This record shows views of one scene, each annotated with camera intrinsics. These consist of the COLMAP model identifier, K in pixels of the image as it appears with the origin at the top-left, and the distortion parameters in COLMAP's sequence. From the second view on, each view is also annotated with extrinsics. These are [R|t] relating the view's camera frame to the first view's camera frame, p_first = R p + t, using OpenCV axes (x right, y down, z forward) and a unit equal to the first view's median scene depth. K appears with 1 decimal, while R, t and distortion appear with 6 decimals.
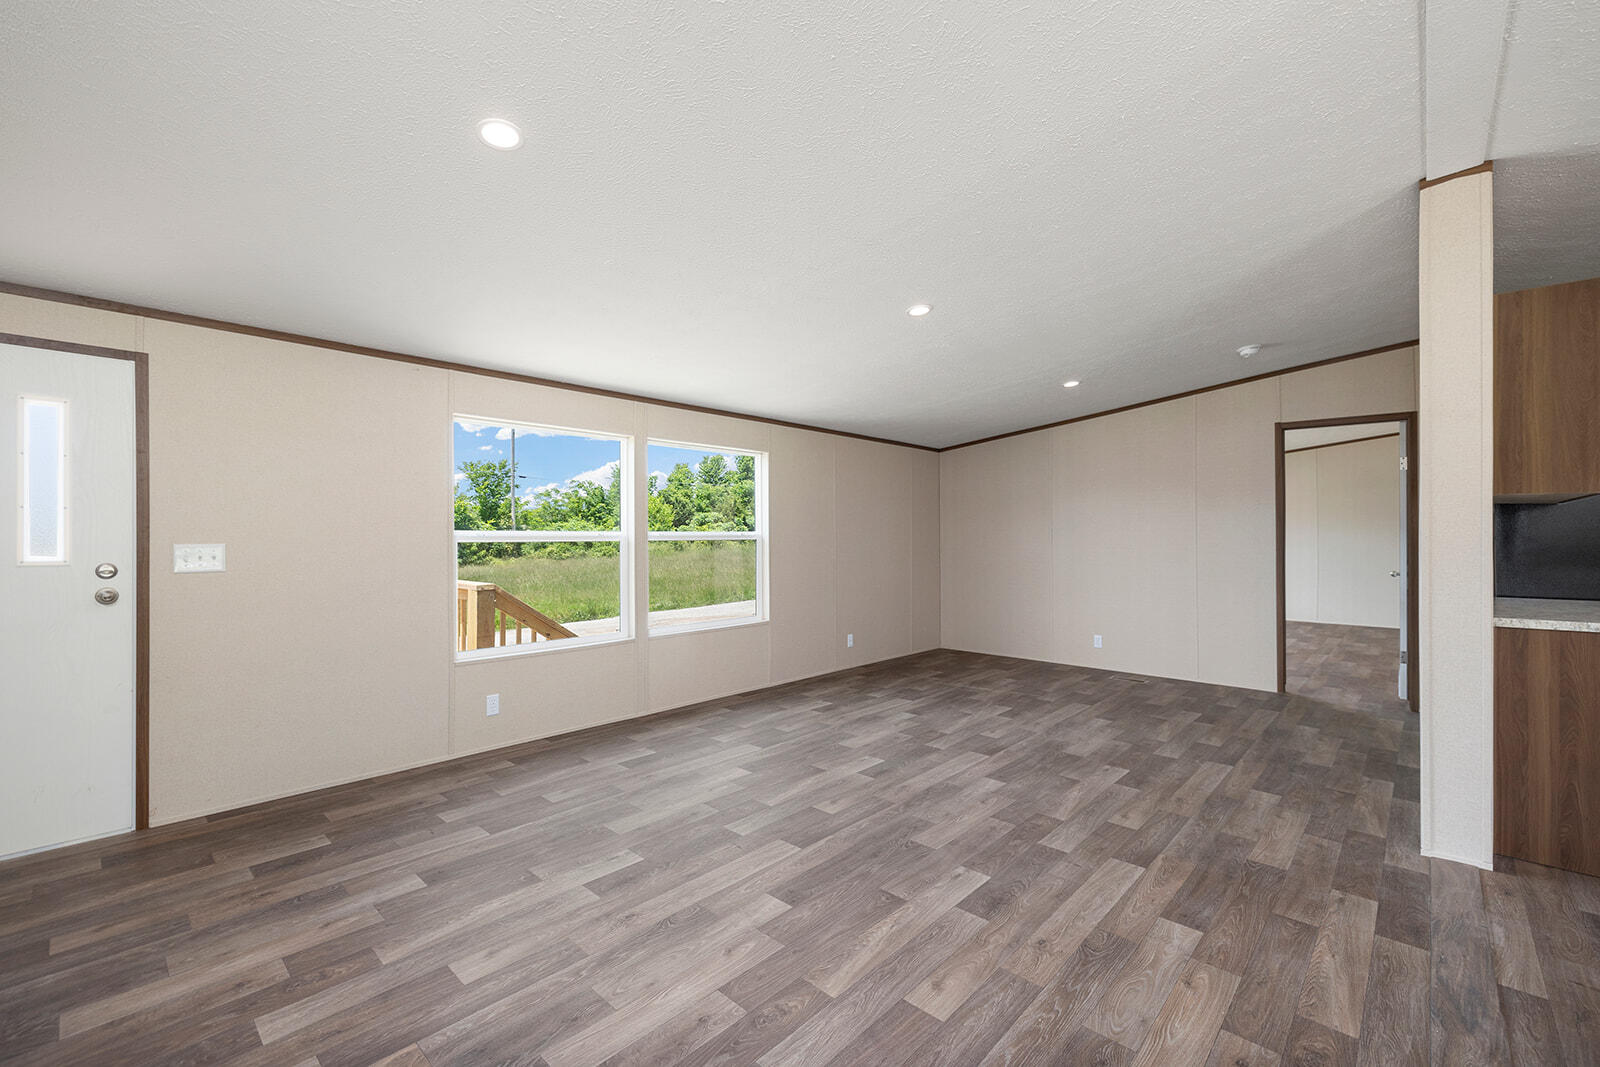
lens RADIAL K [[661.0, 0, 800.0], [0, 661.0, 533.5], [0, 0, 1]] dist [0.000904, -0.000100]
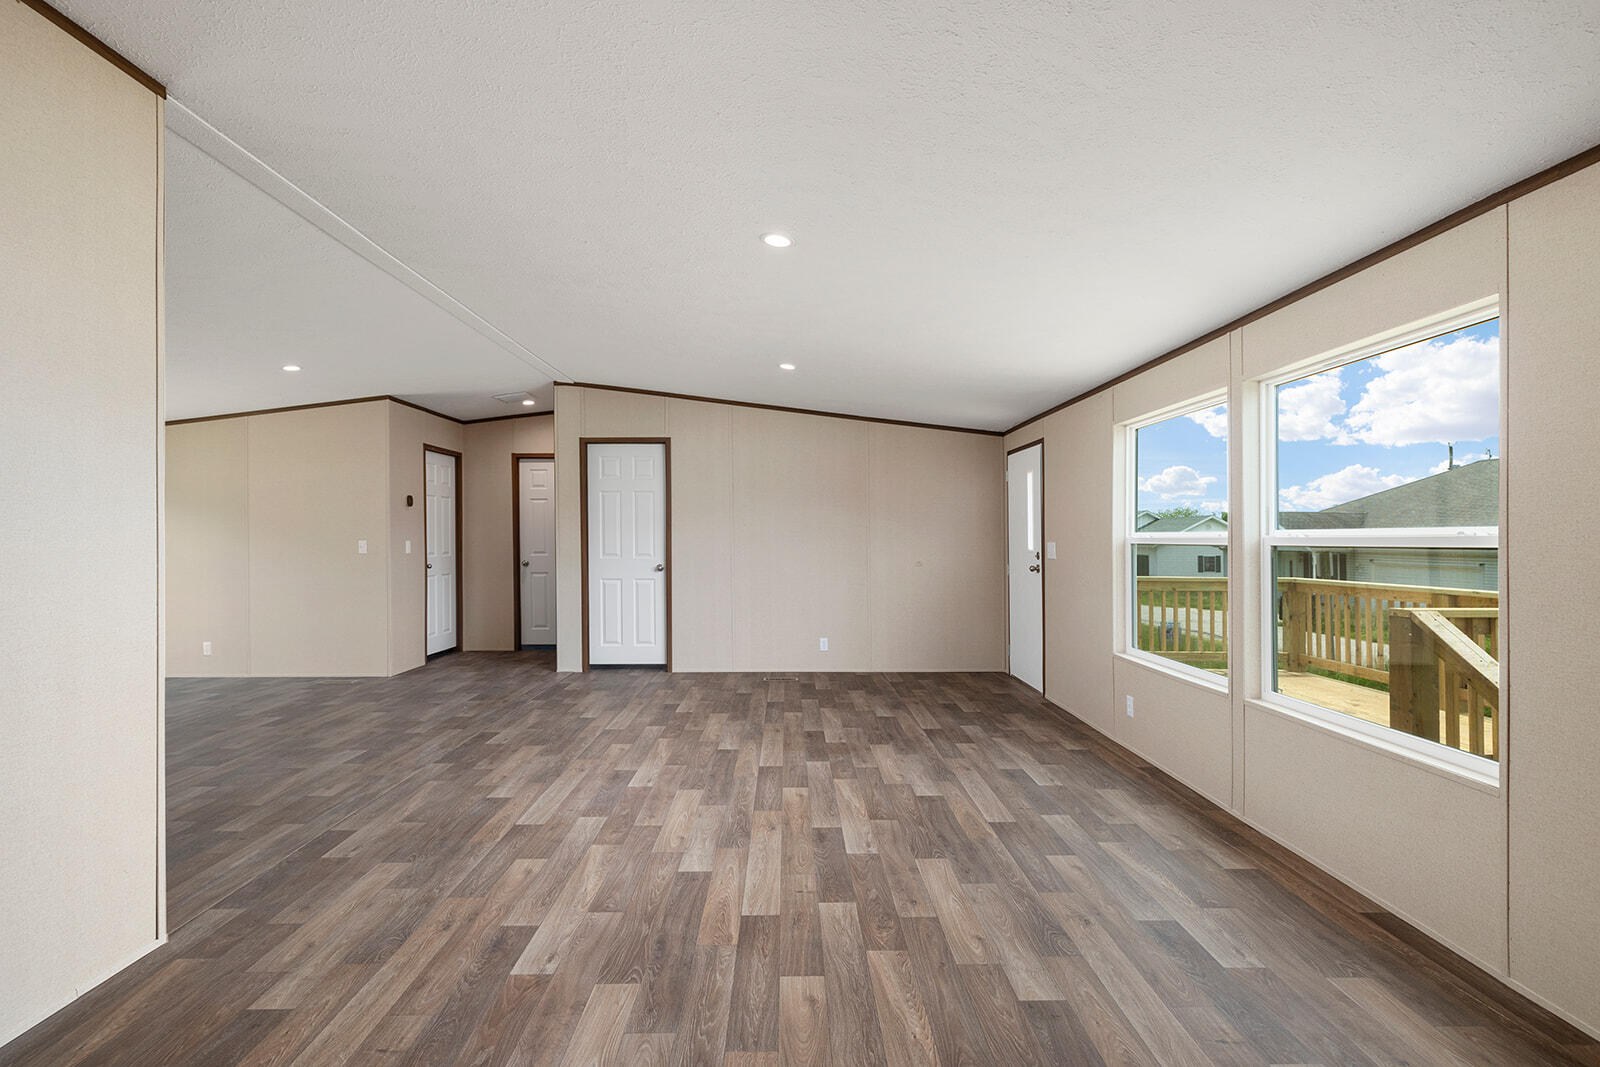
lens RADIAL K [[771.8, 0, 800.0], [0, 771.8, 533.5], [0, 0, 1]] dist [0.001902, 0.000454]
pose [[-0.724606, -0.005652, -0.689140, 0.902277], [0.000874, 0.999958, -0.009120, 0.009252], [0.689162, -0.007211, -0.724571, 1.915029]]
